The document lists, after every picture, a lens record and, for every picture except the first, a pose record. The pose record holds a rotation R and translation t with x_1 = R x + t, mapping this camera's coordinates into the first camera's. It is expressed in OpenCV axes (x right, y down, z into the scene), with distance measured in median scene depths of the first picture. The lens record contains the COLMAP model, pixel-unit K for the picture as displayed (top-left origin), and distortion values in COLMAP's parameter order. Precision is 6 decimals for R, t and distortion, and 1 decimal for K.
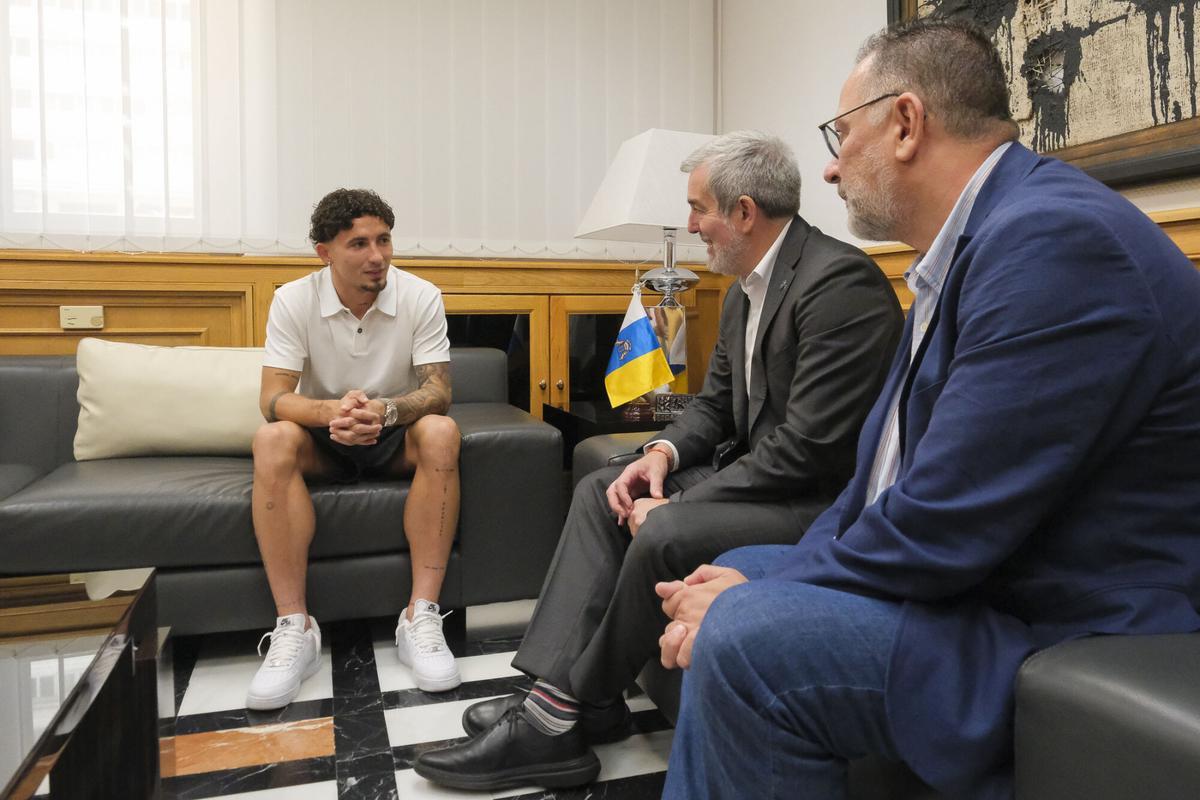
lens RADIAL K [[924.0, 0, 612.4], [0, 924.0, 335.9], [0, 0, 1]] dist [-0.009810, 0.009406]
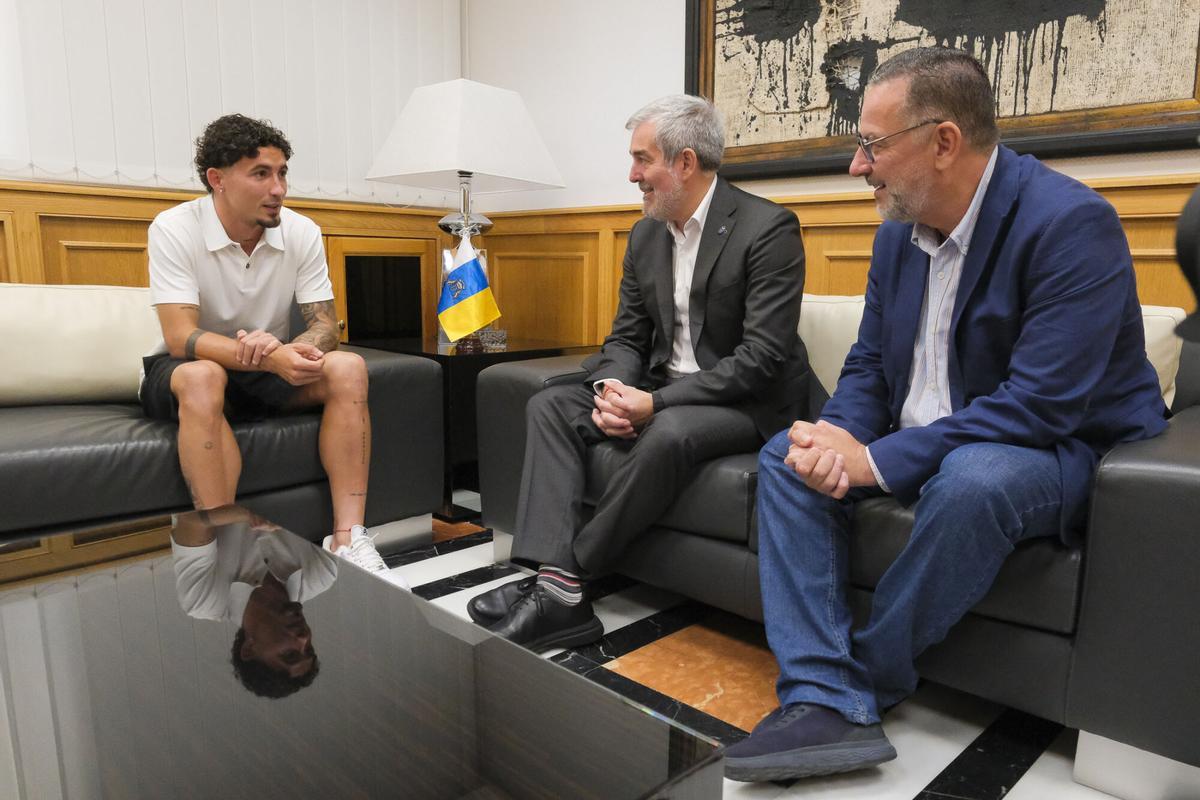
lens RADIAL K [[862.0, 0, 577.0], [0, 862.0, 407.9], [0, 0, 1]] dist [0.000722, -0.005418]
pose [[0.895597, -0.058939, 0.440944, -0.428098], [-0.004168, 0.990030, 0.140798, 0.014399], [-0.444846, -0.127936, 0.886422, 0.024543]]
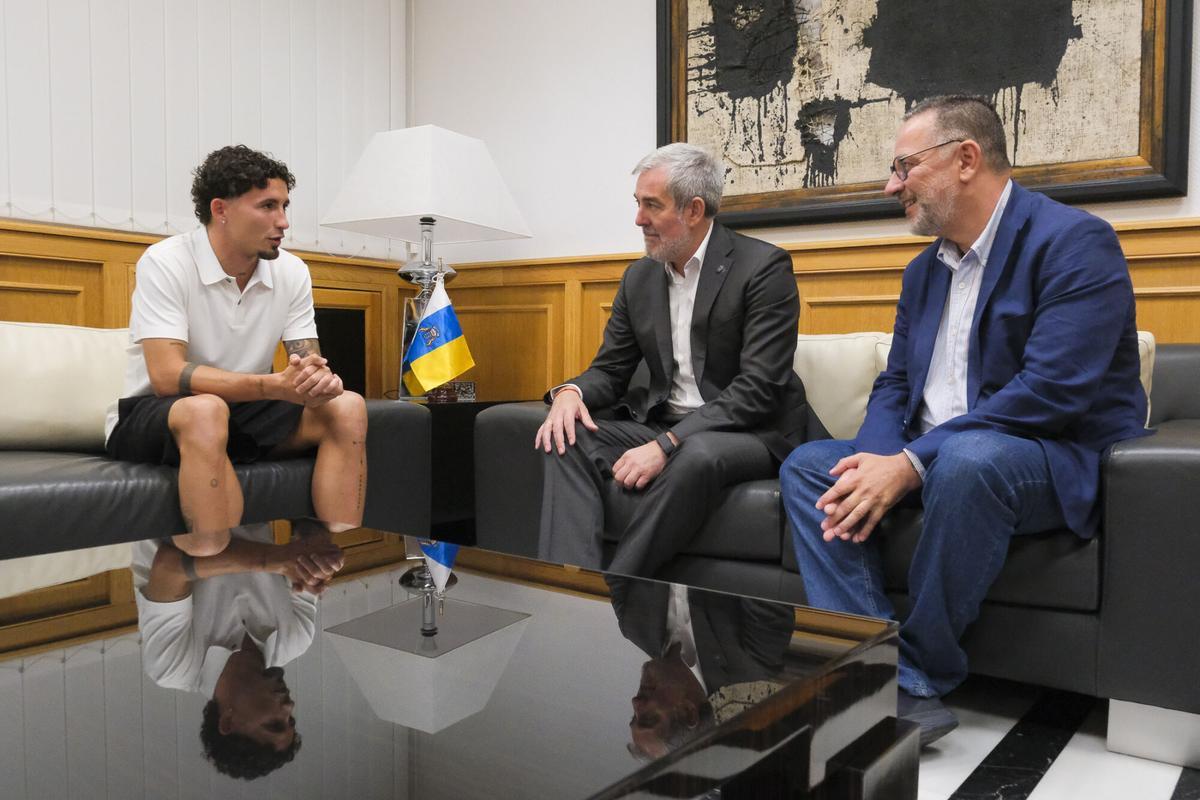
lens RADIAL K [[988.2, 0, 599.9], [0, 988.2, 392.5], [0, 0, 1]] dist [0.023831, -0.034950]
pose [[0.820398, -0.011471, 0.571678, -0.630438], [-0.001384, 0.999756, 0.022047, 0.072615], [-0.571792, -0.018878, 0.820182, -0.027663]]
